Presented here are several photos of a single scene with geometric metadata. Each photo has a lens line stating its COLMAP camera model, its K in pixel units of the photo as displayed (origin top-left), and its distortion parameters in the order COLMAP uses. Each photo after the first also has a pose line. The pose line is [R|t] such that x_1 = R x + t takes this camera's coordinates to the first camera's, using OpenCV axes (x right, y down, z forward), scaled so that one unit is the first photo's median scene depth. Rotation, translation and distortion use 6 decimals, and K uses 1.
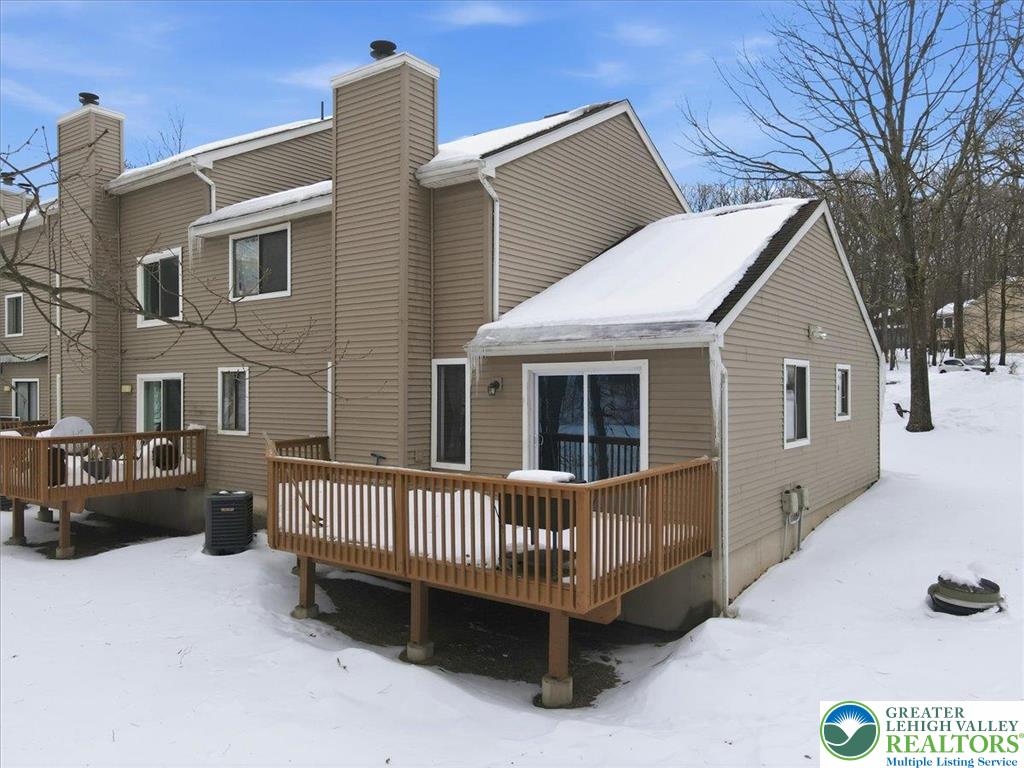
lens RADIAL K [[750.1, 0, 512.0], [0, 750.1, 384.0], [0, 0, 1]] dist [0.008966, 0.013896]
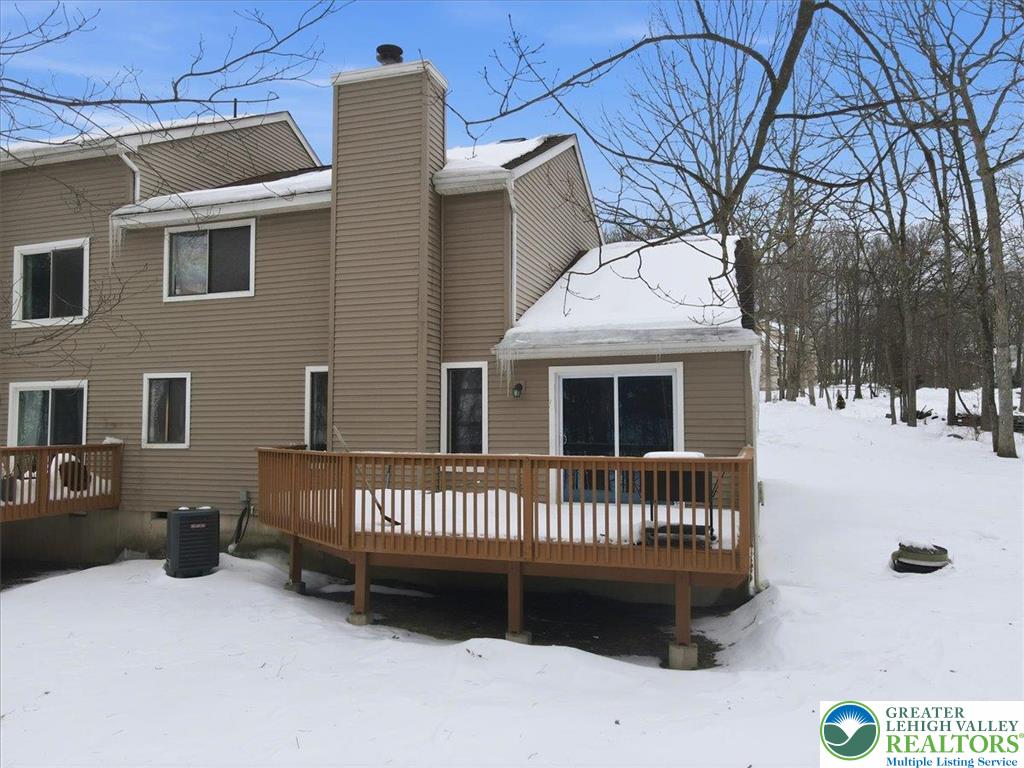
lens RADIAL K [[750.1, 0, 512.0], [0, 750.1, 384.0], [0, 0, 1]] dist [0.008966, 0.013896]
pose [[0.949788, 0.016675, 0.312451, -0.347400], [-0.000939, 0.998726, -0.050447, 0.047890], [-0.312894, 0.047620, 0.948593, 0.021600]]
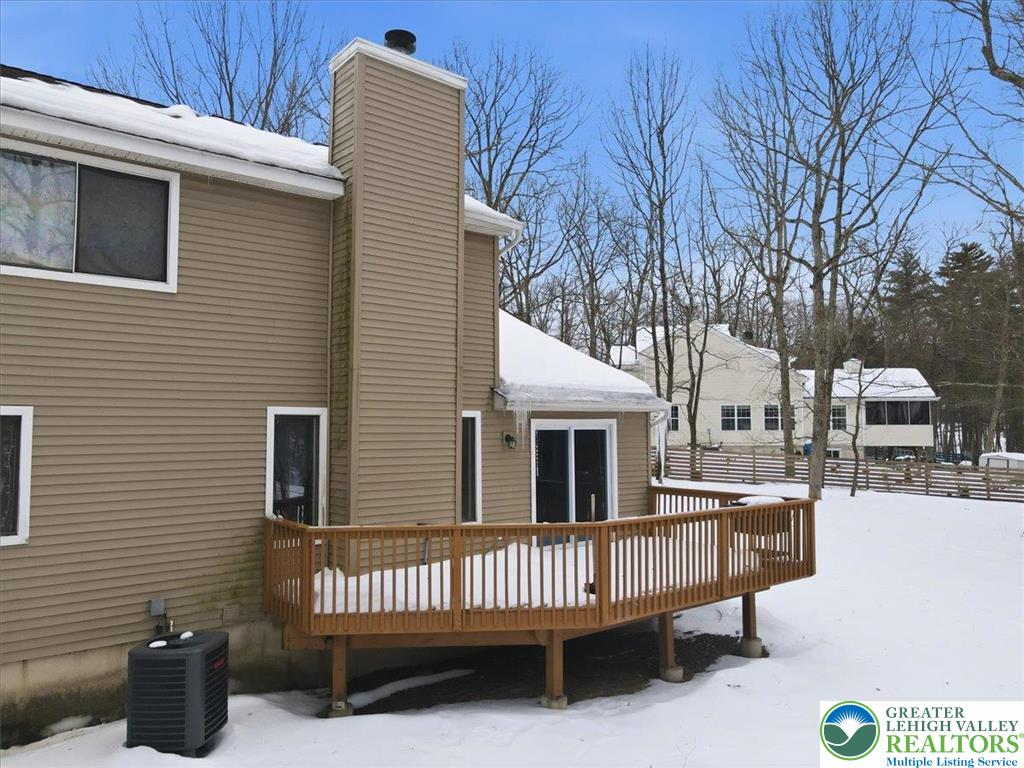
lens RADIAL K [[750.1, 0, 512.0], [0, 750.1, 384.0], [0, 0, 1]] dist [0.008966, 0.013896]
pose [[0.233686, 0.061399, 0.970372, -1.010866], [-0.002032, 0.998033, -0.062659, -0.008822], [-0.972310, 0.012671, 0.233351, 0.739405]]
